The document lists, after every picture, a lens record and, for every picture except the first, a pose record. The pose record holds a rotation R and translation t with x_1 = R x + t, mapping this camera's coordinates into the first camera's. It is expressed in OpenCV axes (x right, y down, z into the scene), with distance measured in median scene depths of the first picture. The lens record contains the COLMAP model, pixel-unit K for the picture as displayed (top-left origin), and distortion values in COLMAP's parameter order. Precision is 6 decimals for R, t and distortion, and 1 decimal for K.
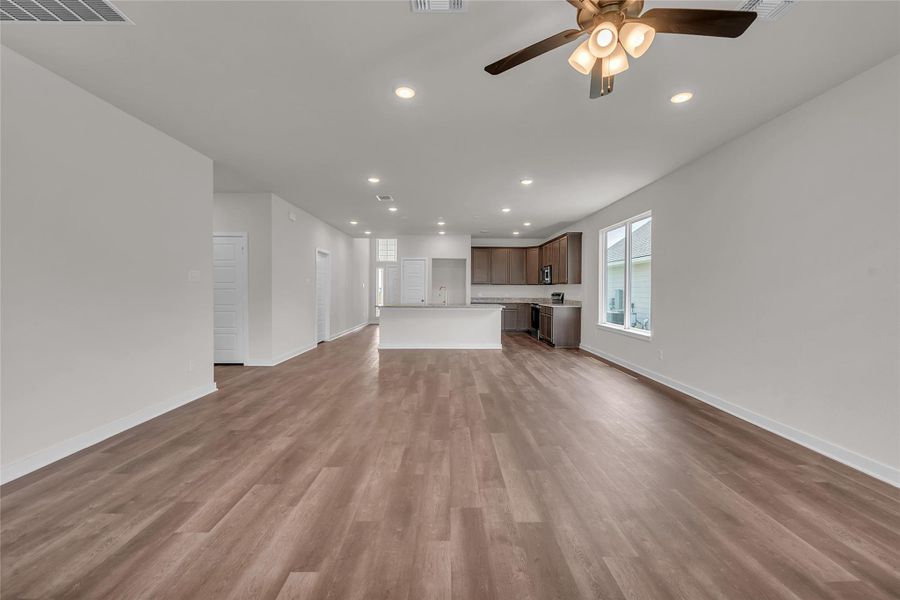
lens RADIAL K [[369.8, 0, 450.1], [0, 369.8, 299.5], [0, 0, 1]] dist [-0.003064, -0.002438]
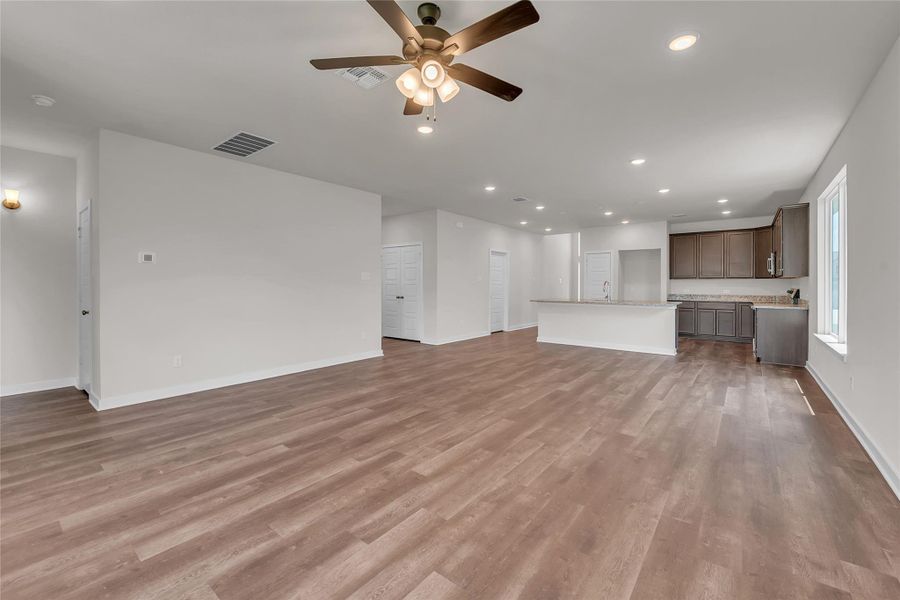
lens RADIAL K [[369.8, 0, 448.6], [0, 369.8, 296.6], [0, 0, 1]] dist [-0.003064, -0.002438]
pose [[0.773950, 0.017488, -0.633005, 0.585080], [-0.014694, 0.999845, 0.009657, -0.000131], [0.633076, 0.001827, 0.774088, 0.060026]]
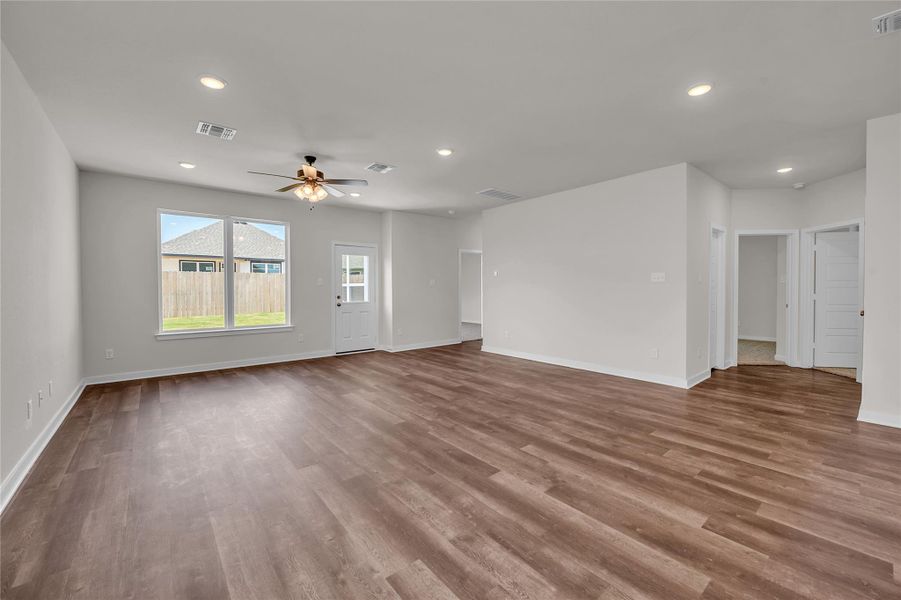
lens RADIAL K [[361.1, 0, 455.1], [0, 361.1, 296.4], [0, 0, 1]] dist [-0.005320, -0.001087]
pose [[-0.775522, 0.011889, -0.631208, 0.586195], [-0.016771, 0.999082, 0.039424, -0.040755], [0.631098, 0.041160, -0.774611, 1.683554]]
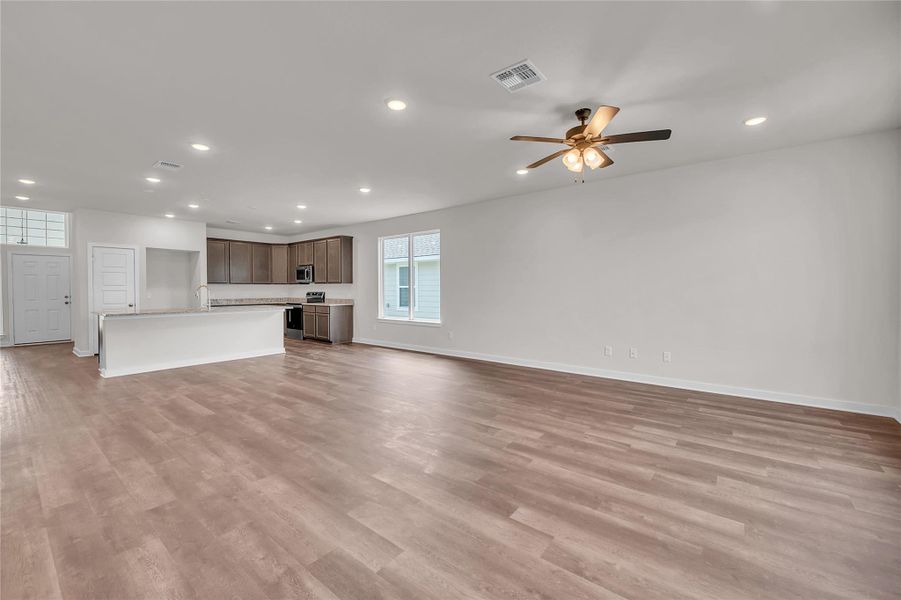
lens RADIAL K [[370.2, 0, 457.7], [0, 370.2, 295.2], [0, 0, 1]] dist [-0.003064, -0.002438]
pose [[0.623384, -0.018688, 0.781693, -0.674049], [0.026595, 0.999643, 0.002689, -0.005578], [-0.781464, 0.019113, 0.623658, 0.157740]]
